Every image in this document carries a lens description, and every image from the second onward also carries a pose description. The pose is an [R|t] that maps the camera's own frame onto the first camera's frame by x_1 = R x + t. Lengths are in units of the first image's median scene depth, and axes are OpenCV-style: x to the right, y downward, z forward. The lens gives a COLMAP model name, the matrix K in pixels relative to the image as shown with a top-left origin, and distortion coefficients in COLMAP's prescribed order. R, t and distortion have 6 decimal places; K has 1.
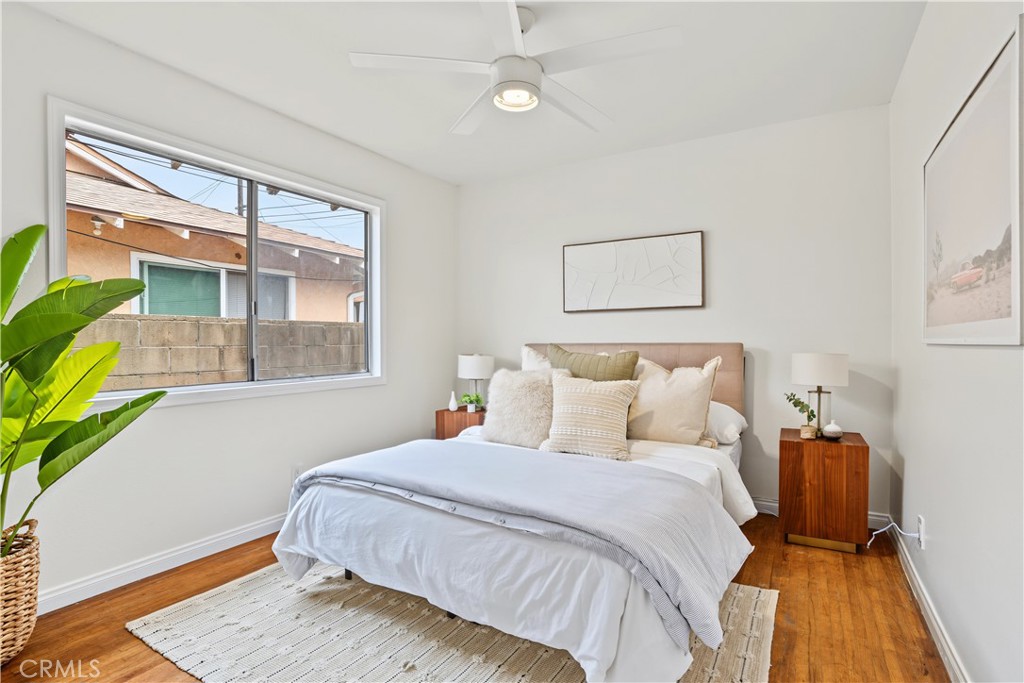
lens RADIAL K [[493.5, 0, 512.0], [0, 493.5, 341.5], [0, 0, 1]] dist [-0.003464, -0.000378]
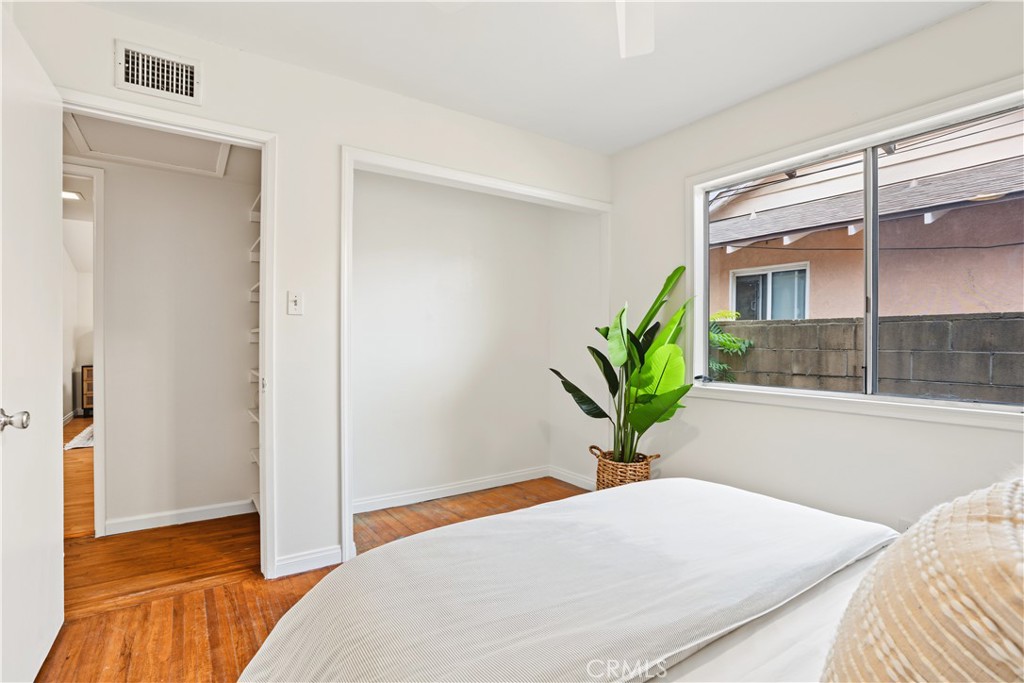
lens RADIAL K [[493.5, 0, 512.0], [0, 493.5, 341.5], [0, 0, 1]] dist [-0.003464, -0.000378]
pose [[-0.424040, -0.000658, -0.905643, 0.438065], [-0.002595, 0.999997, 0.000489, -0.004260], [0.905640, 0.002557, -0.424040, 0.791574]]
